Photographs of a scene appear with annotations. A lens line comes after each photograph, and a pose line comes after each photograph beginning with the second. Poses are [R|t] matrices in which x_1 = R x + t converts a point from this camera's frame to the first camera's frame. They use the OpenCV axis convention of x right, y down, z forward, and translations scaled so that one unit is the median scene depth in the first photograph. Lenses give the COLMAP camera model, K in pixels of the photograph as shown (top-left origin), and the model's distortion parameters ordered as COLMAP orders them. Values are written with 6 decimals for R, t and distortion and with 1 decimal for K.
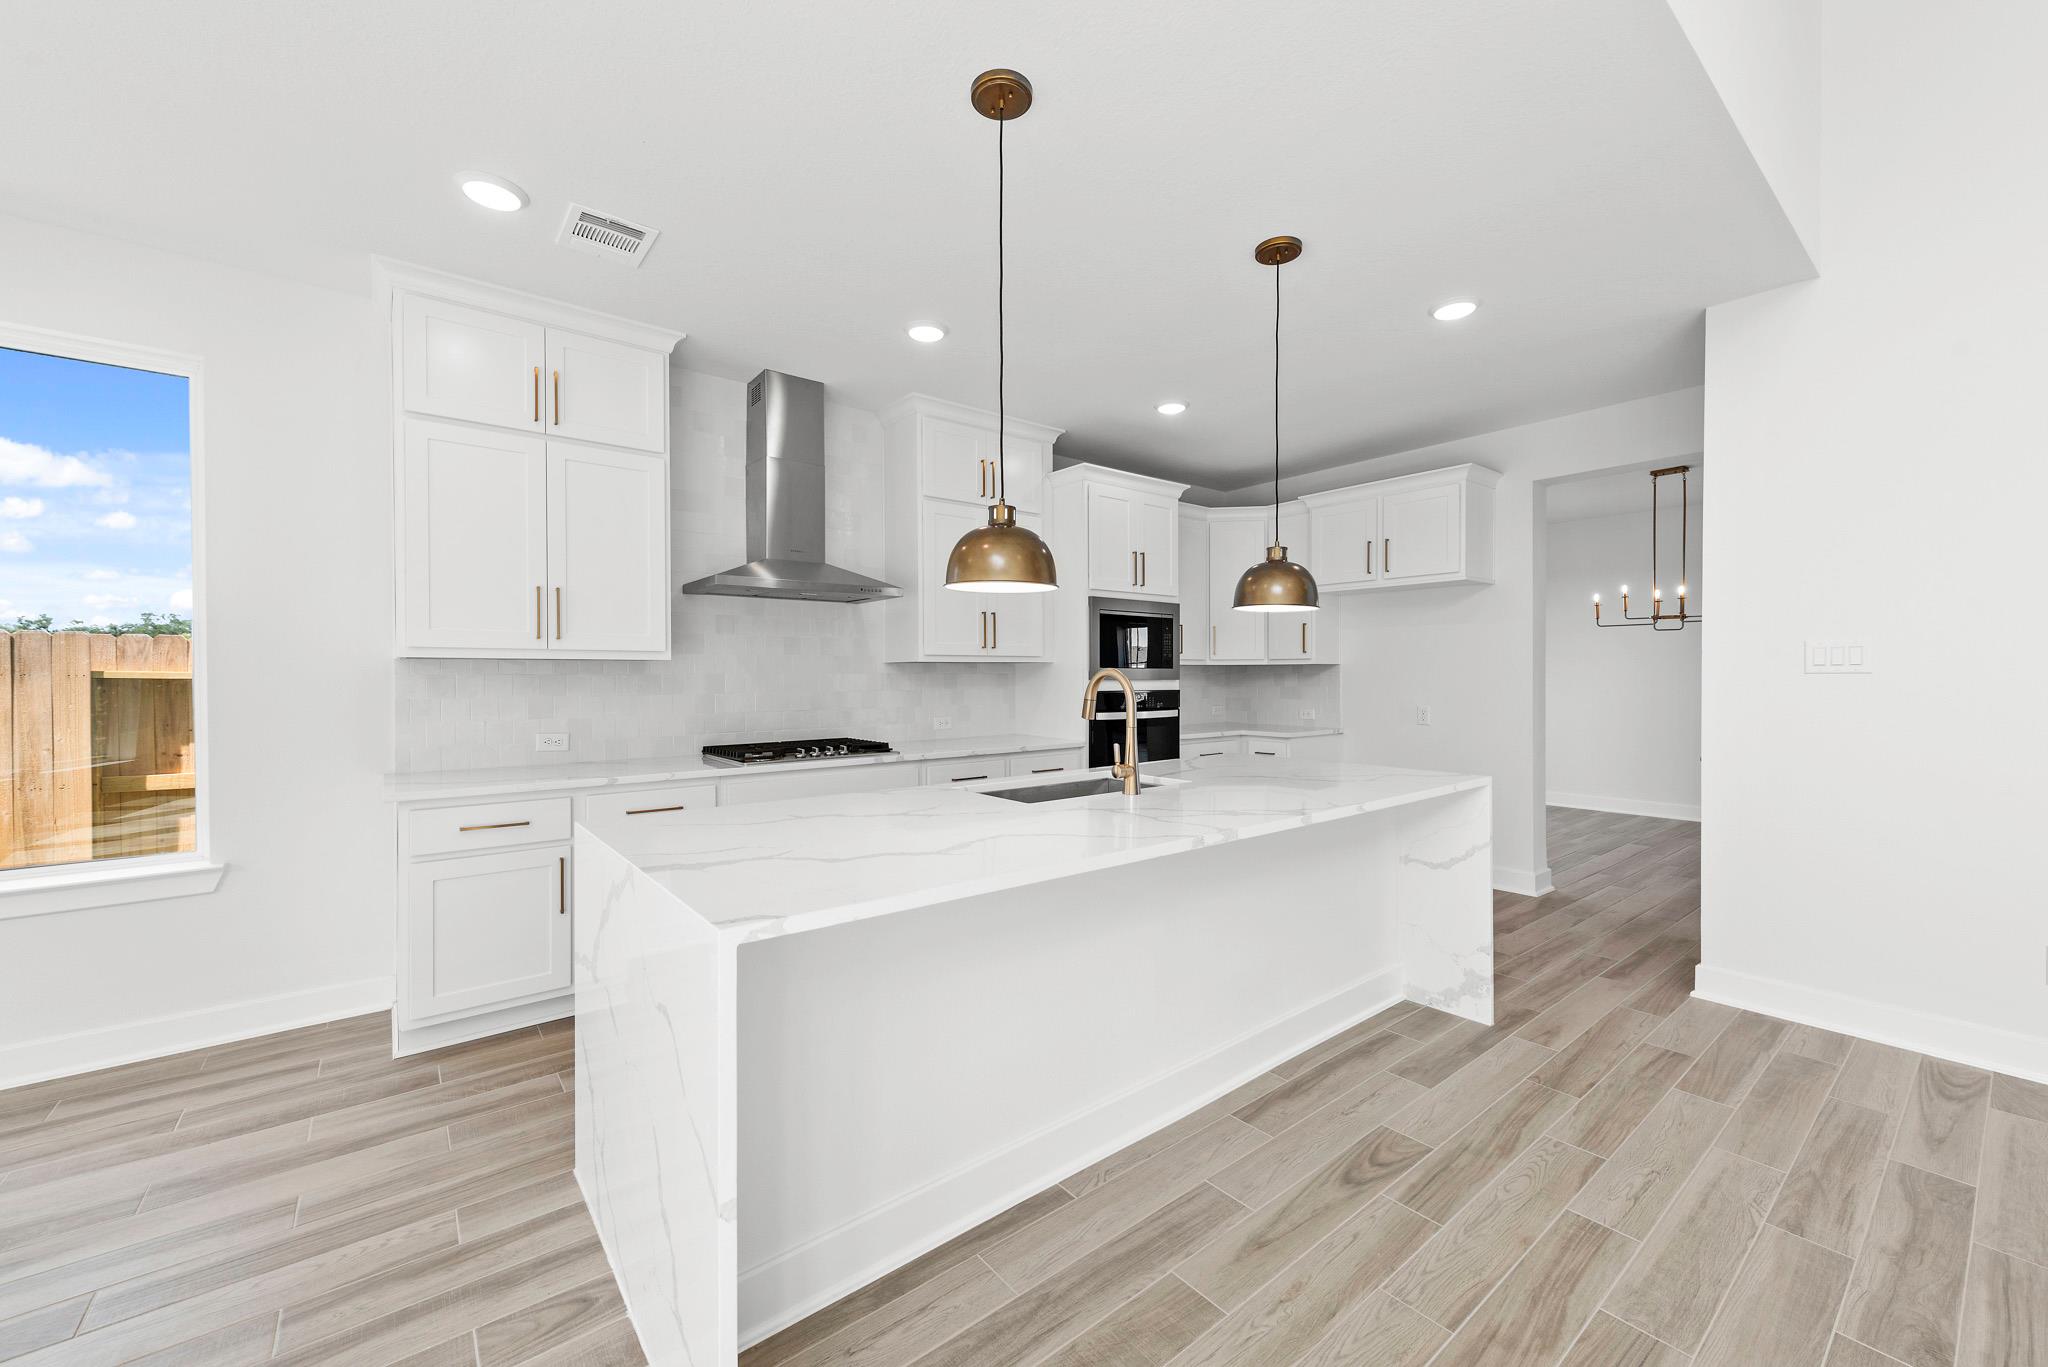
lens RADIAL K [[812.2, 0, 1019.9], [0, 812.2, 679.2], [0, 0, 1]] dist [0.007493, -0.001537]
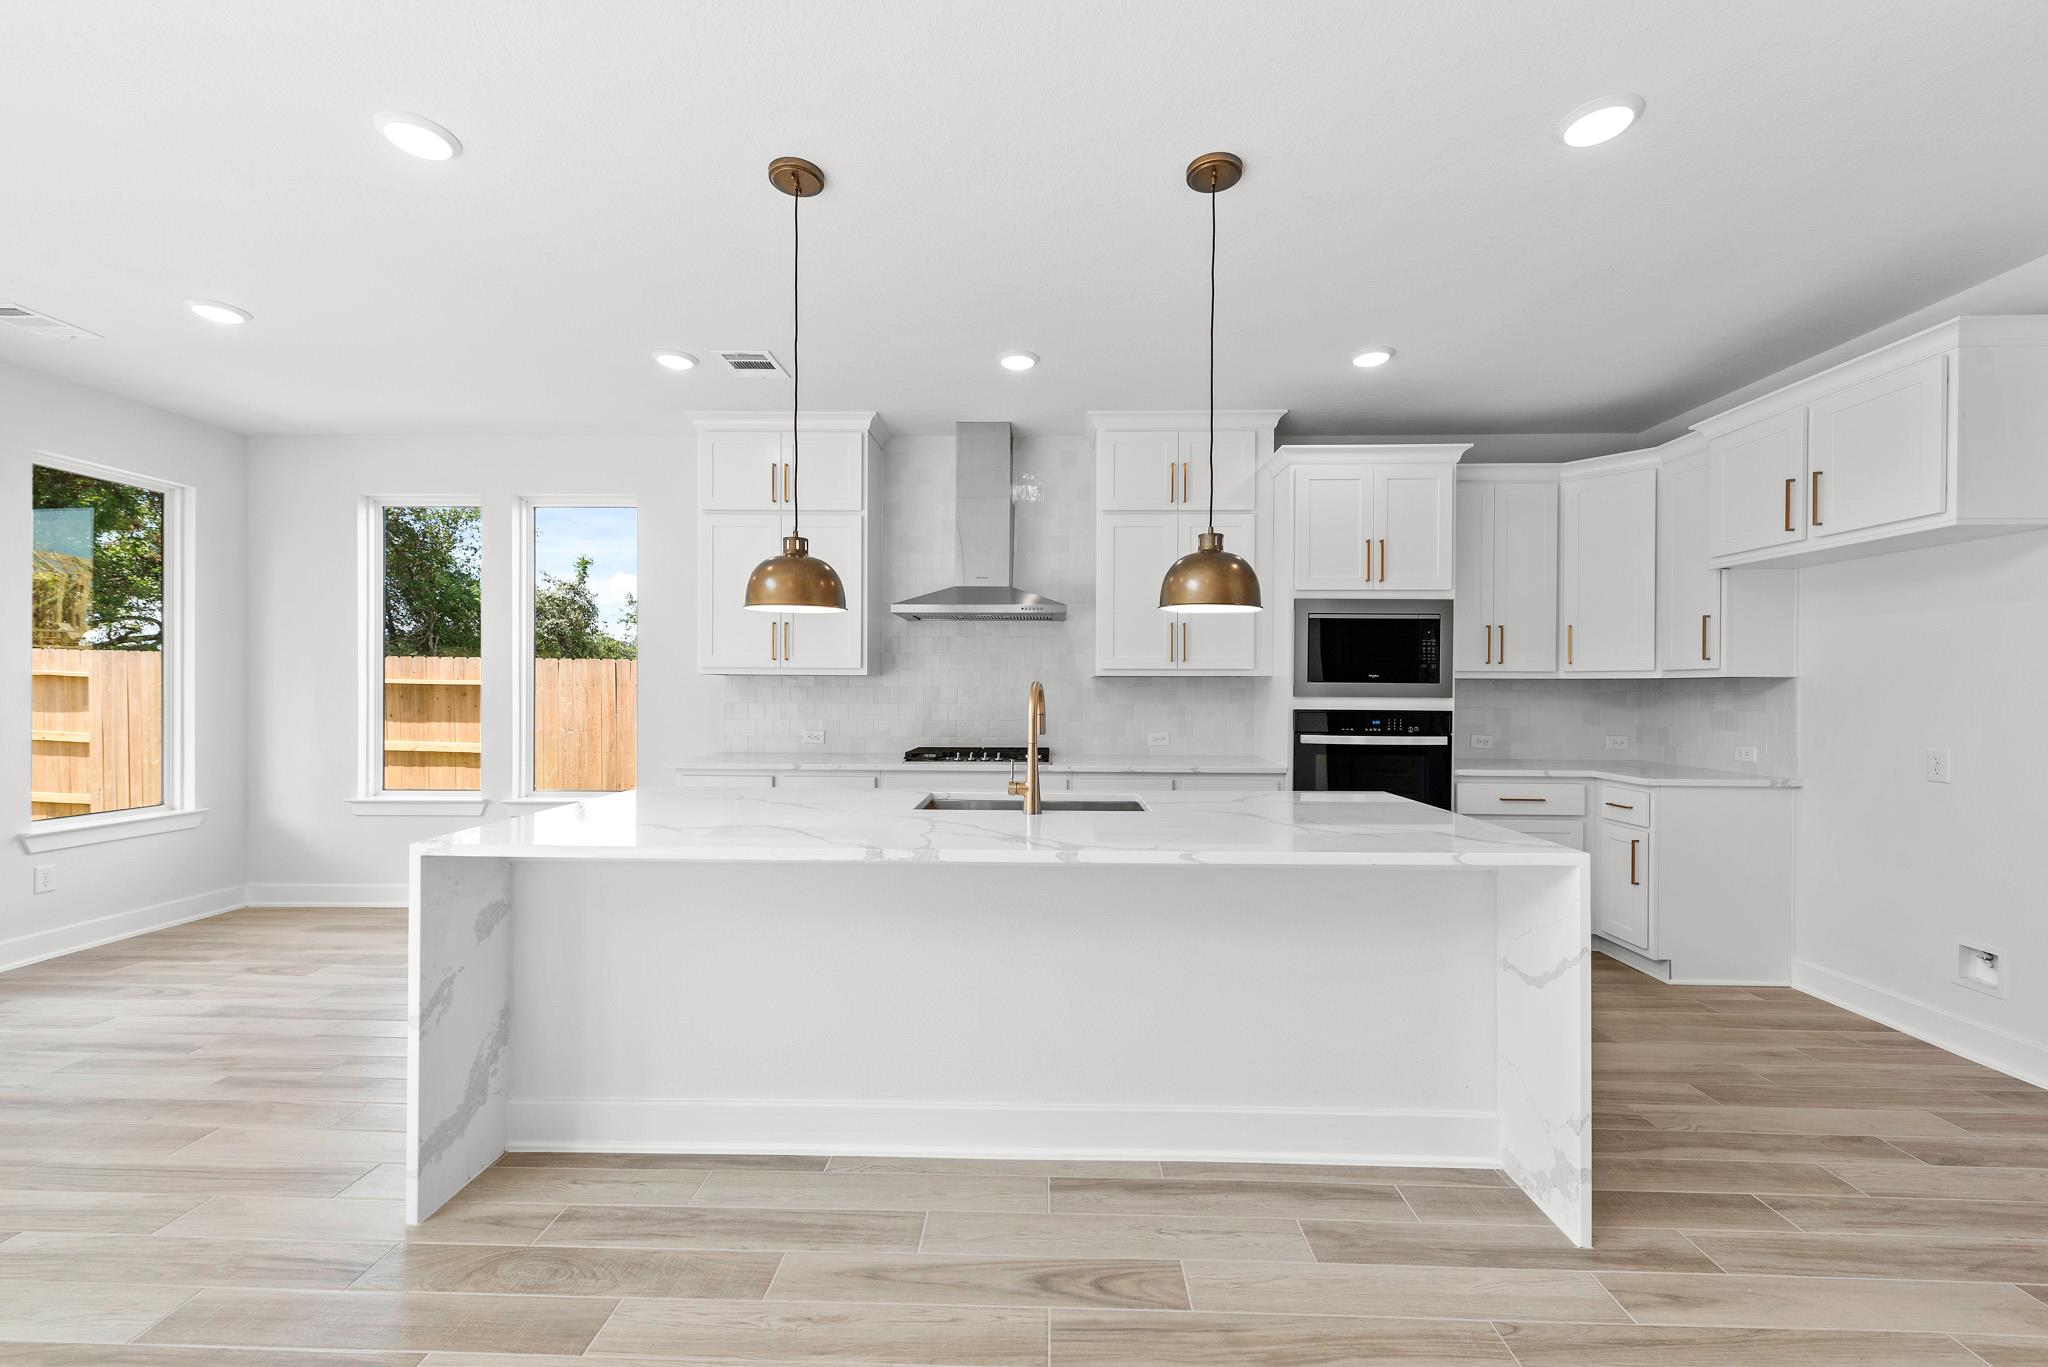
lens RADIAL K [[812.2, 0, 998.4], [0, 812.2, 692.0], [0, 0, 1]] dist [0.007493, -0.001537]
pose [[0.759367, 0.008425, -0.650608, 0.530918], [-0.010886, 0.999941, 0.000244, -0.000579], [0.650572, 0.006897, 0.759414, 0.184058]]
